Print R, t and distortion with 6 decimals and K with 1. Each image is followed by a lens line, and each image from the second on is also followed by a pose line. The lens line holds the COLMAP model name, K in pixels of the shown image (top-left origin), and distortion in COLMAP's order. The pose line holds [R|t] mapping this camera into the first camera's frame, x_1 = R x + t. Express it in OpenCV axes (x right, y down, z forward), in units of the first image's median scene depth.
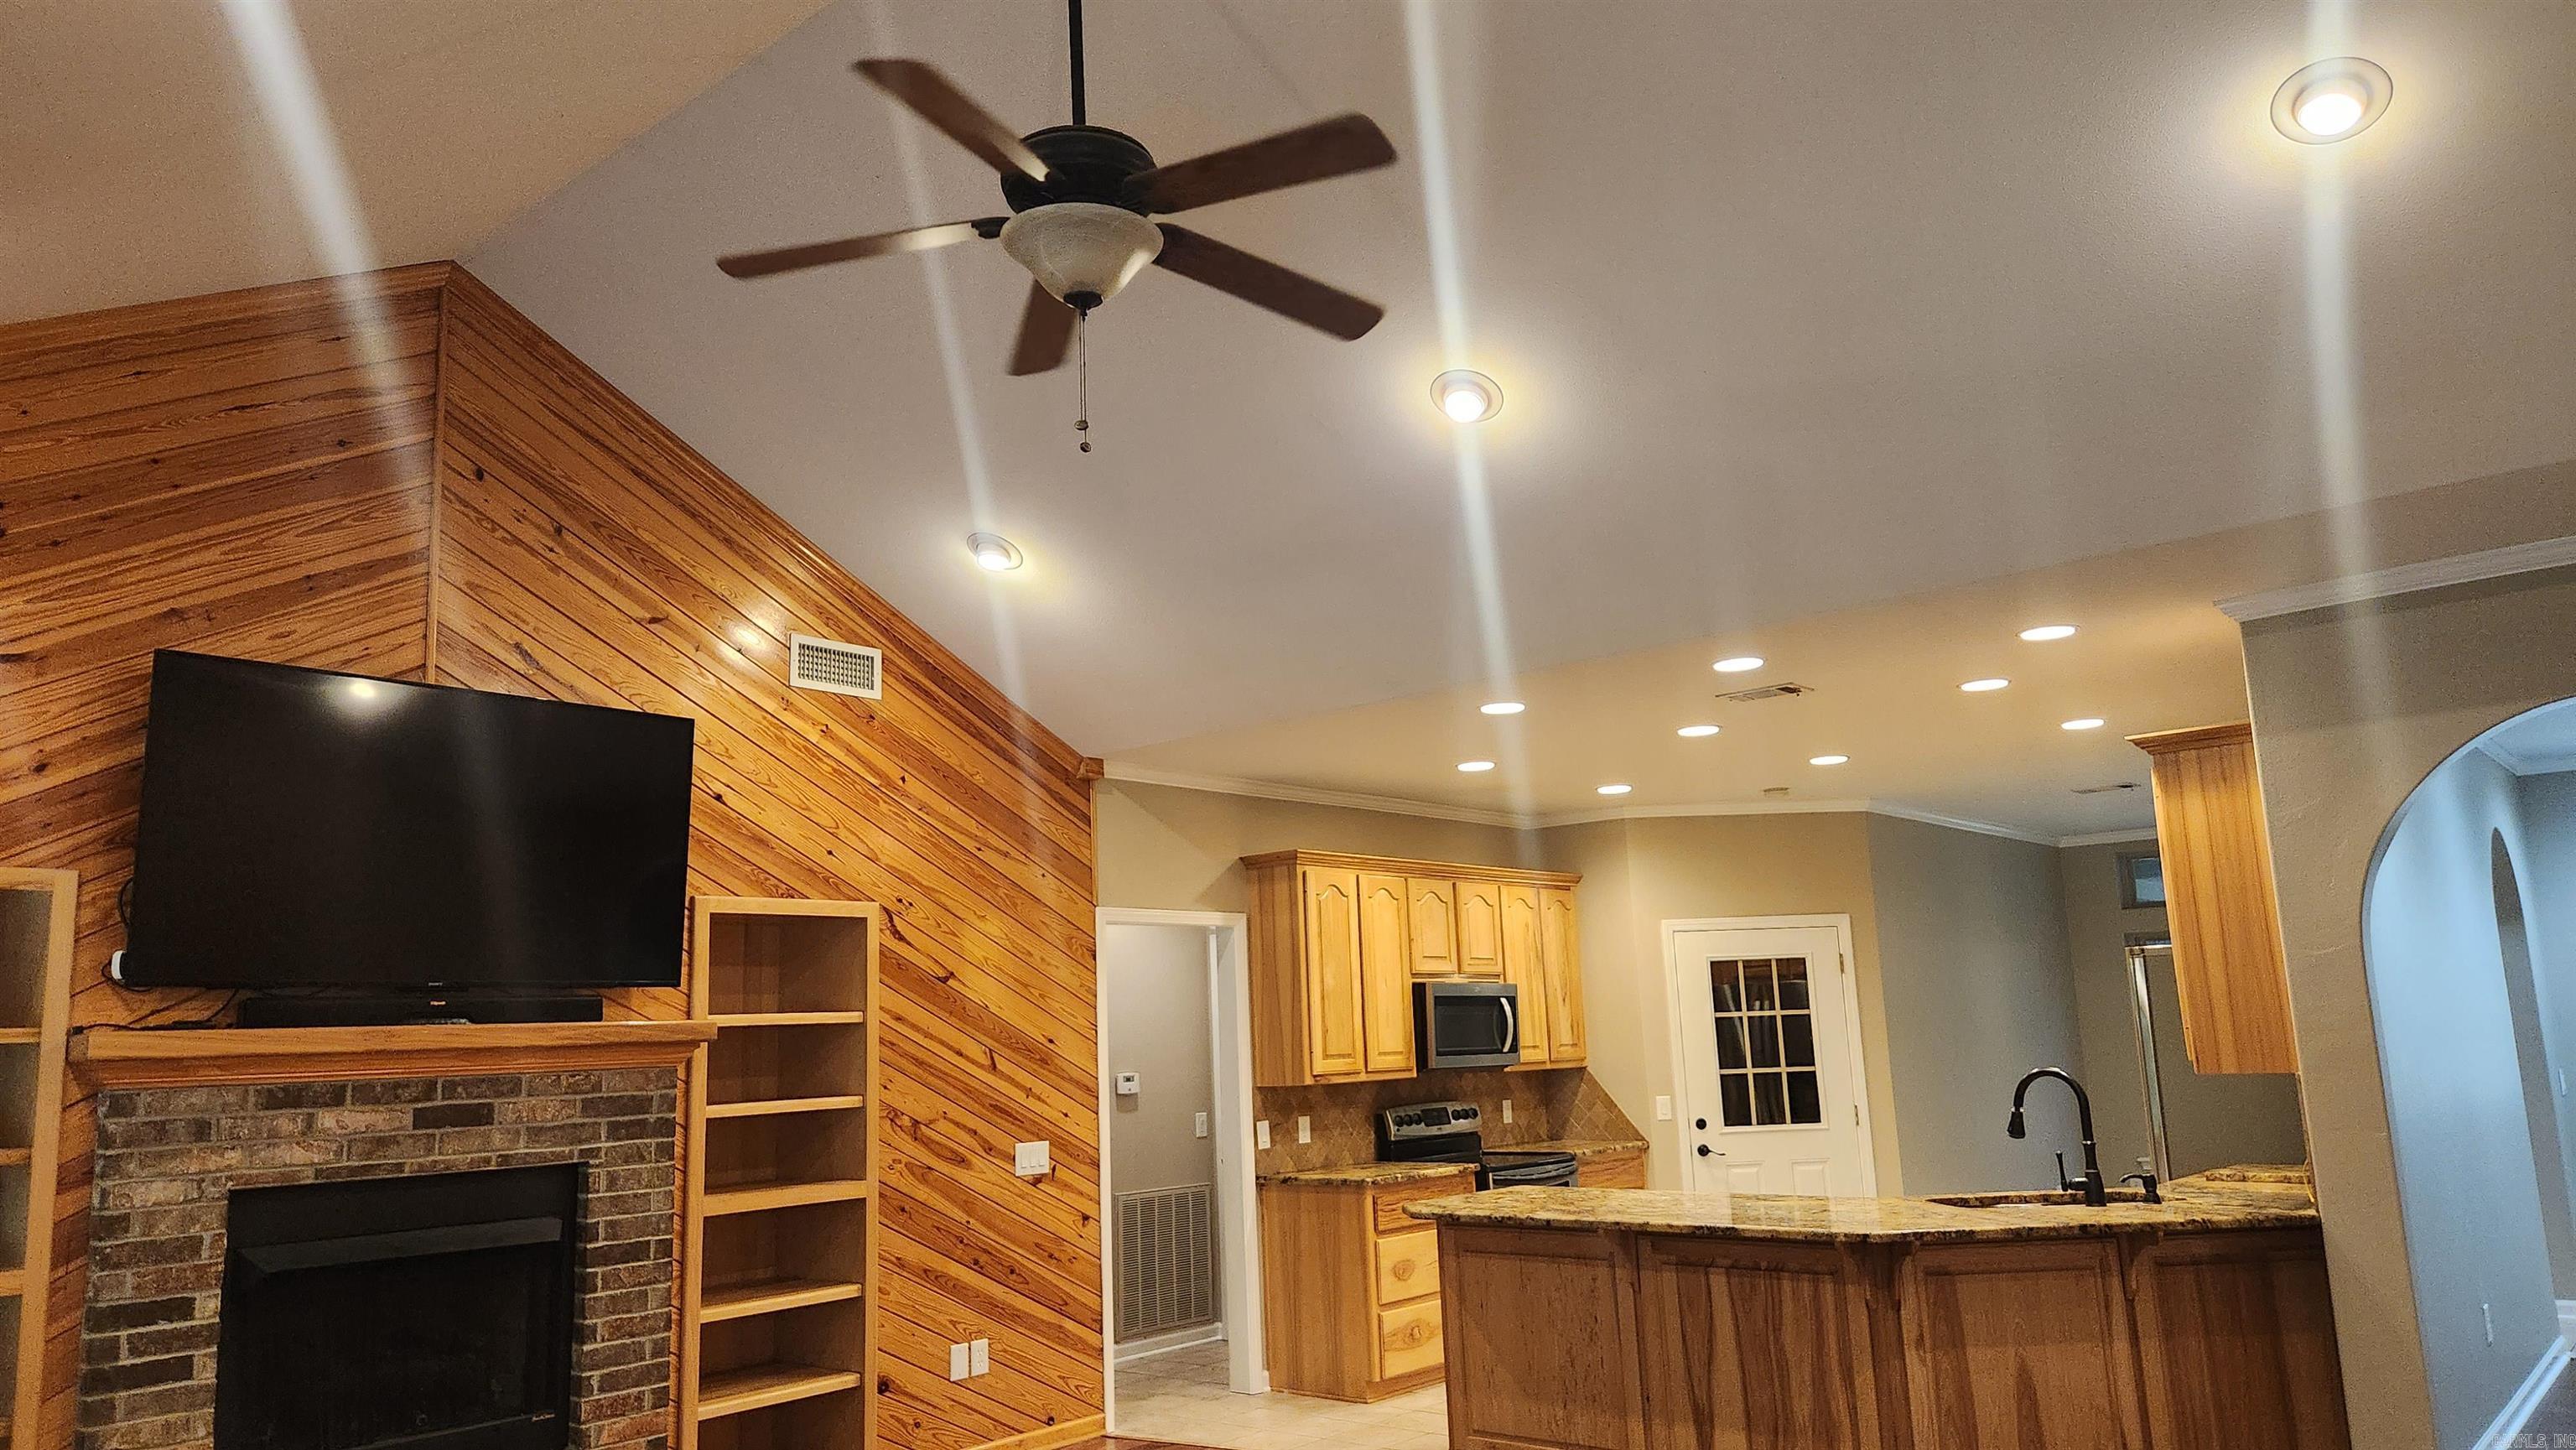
lens RADIAL K [[1723.3, 0, 1276.5], [0, 1723.3, 759.7], [0, 0, 1]] dist [0.080141, -0.067675]
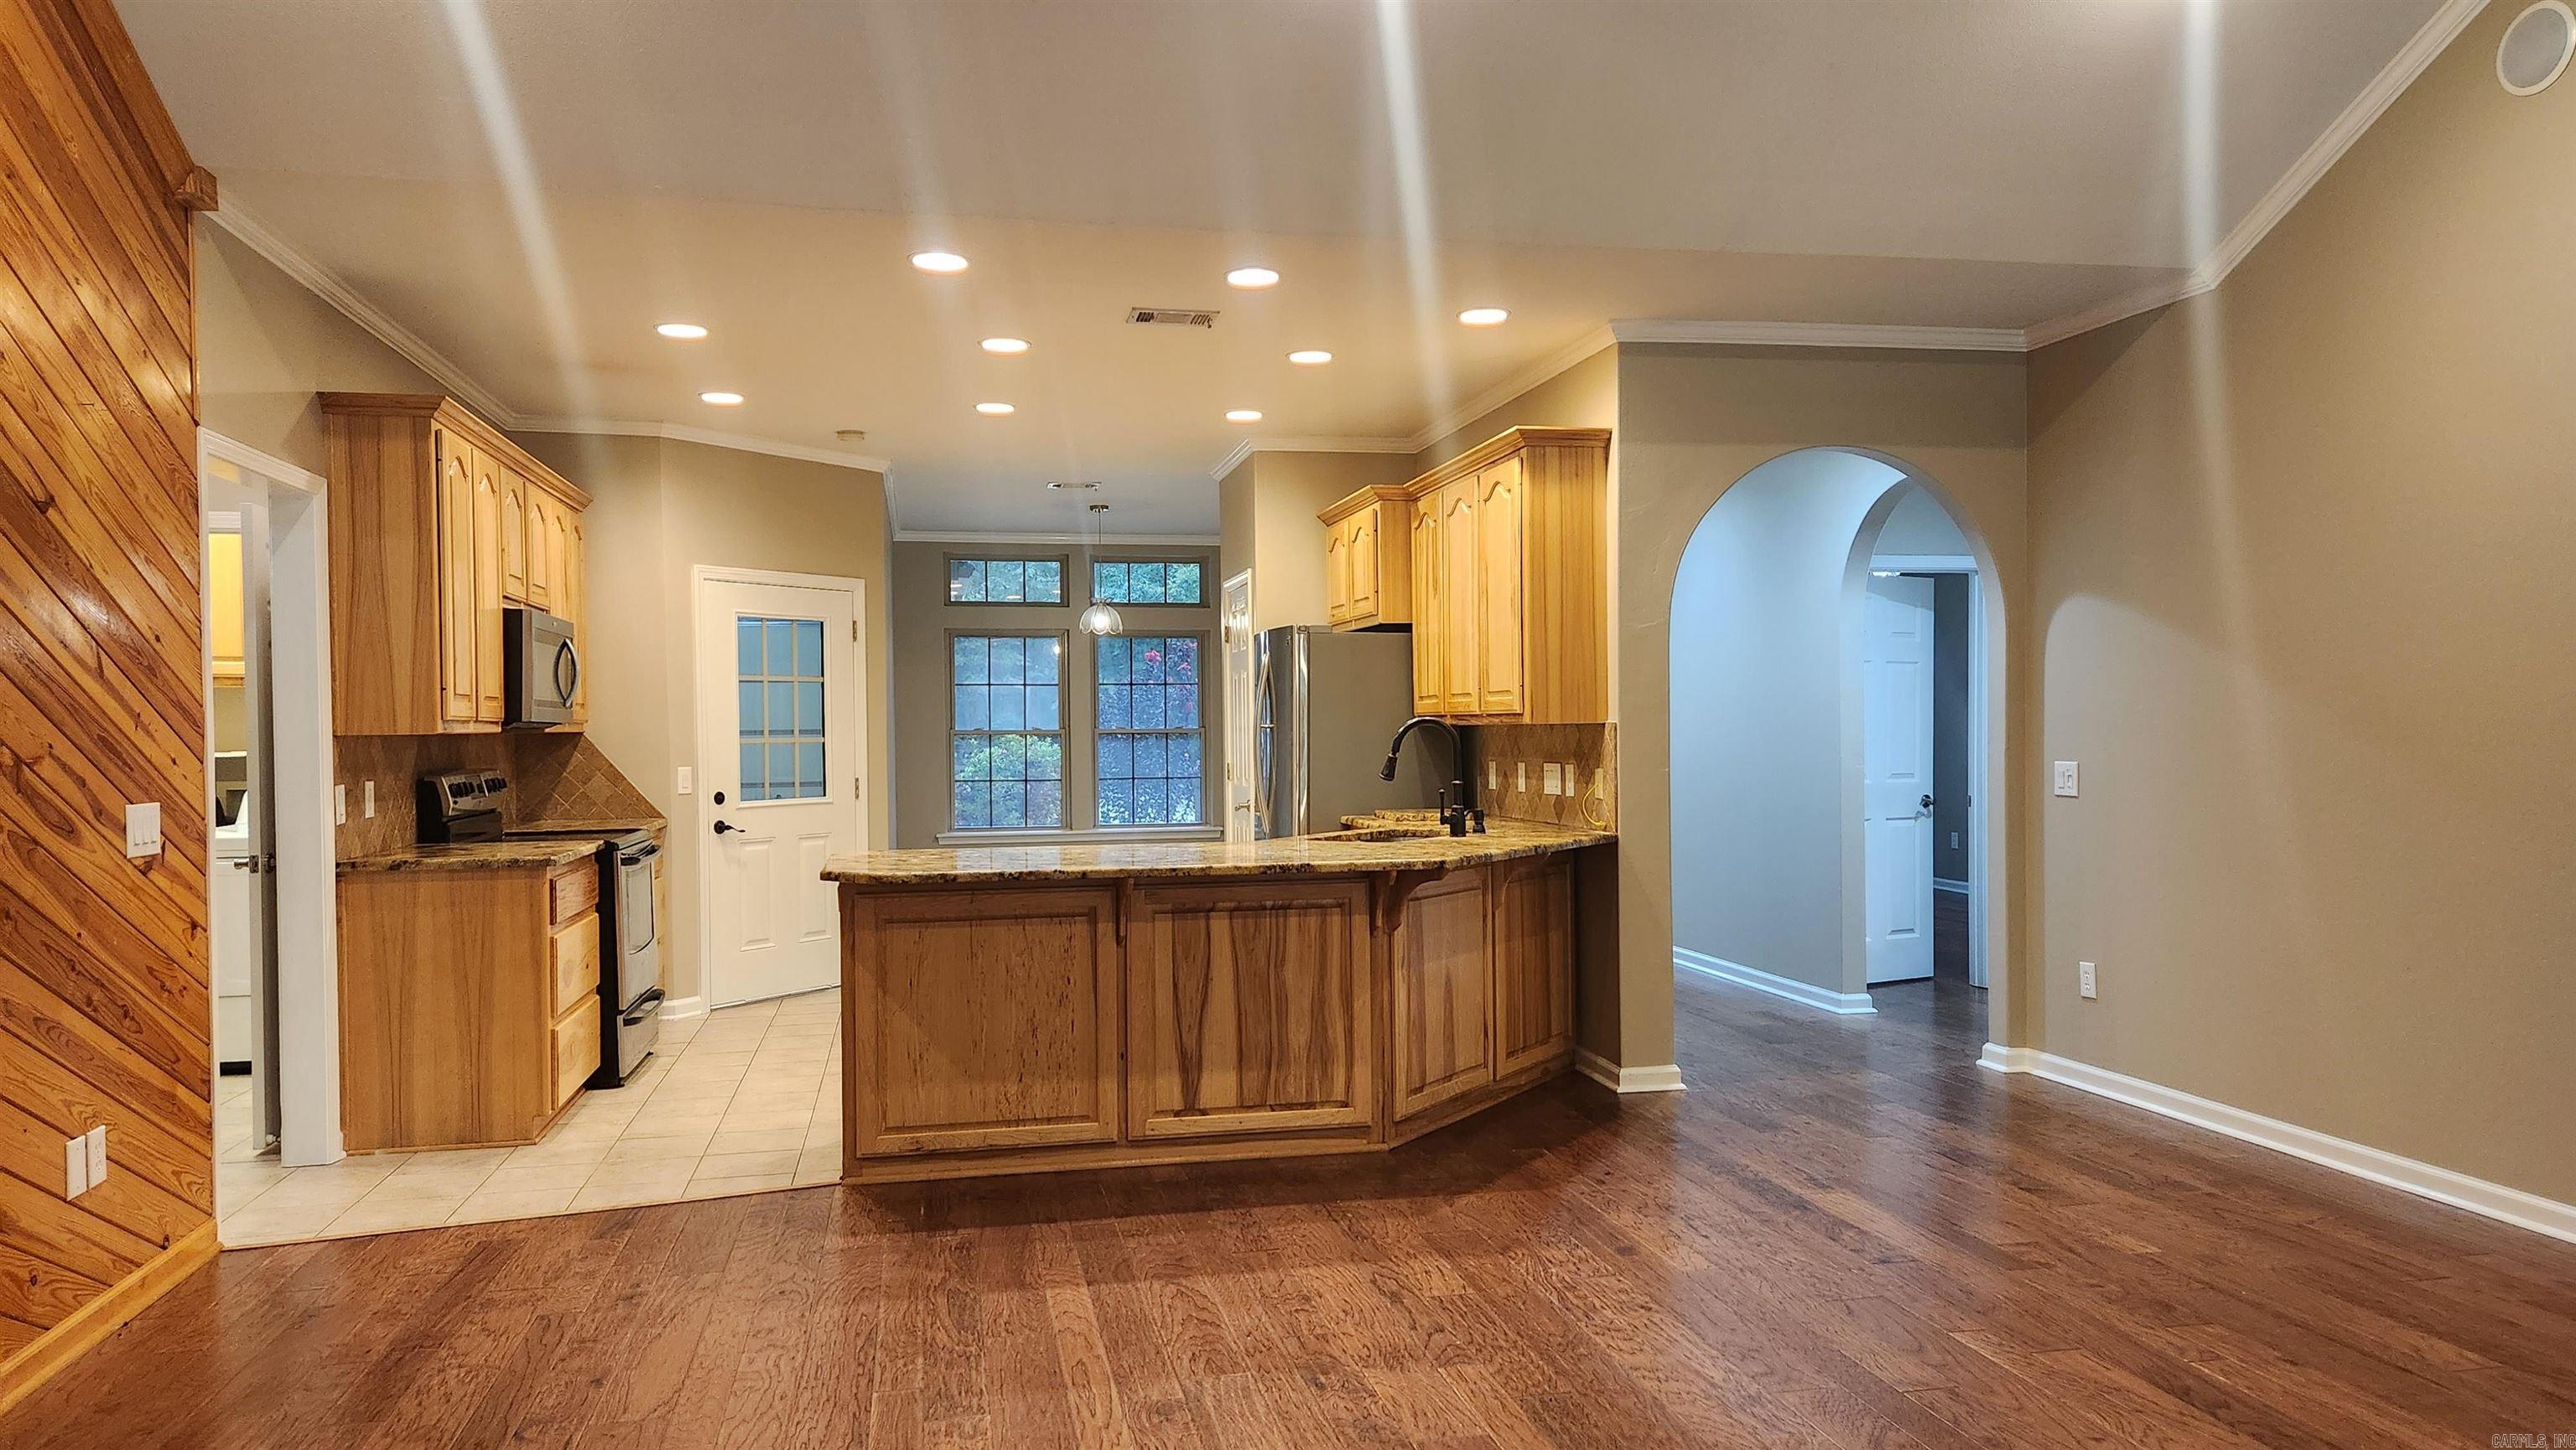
lens RADIAL K [[1723.3, 0, 1285.8], [0, 1723.3, 761.6], [0, 0, 1]] dist [0.080141, -0.067675]
pose [[0.604019, 0.016377, 0.796801, -0.413030], [-0.142485, 0.985900, 0.087748, 0.105868], [-0.784129, -0.166533, 0.597836, 0.362719]]
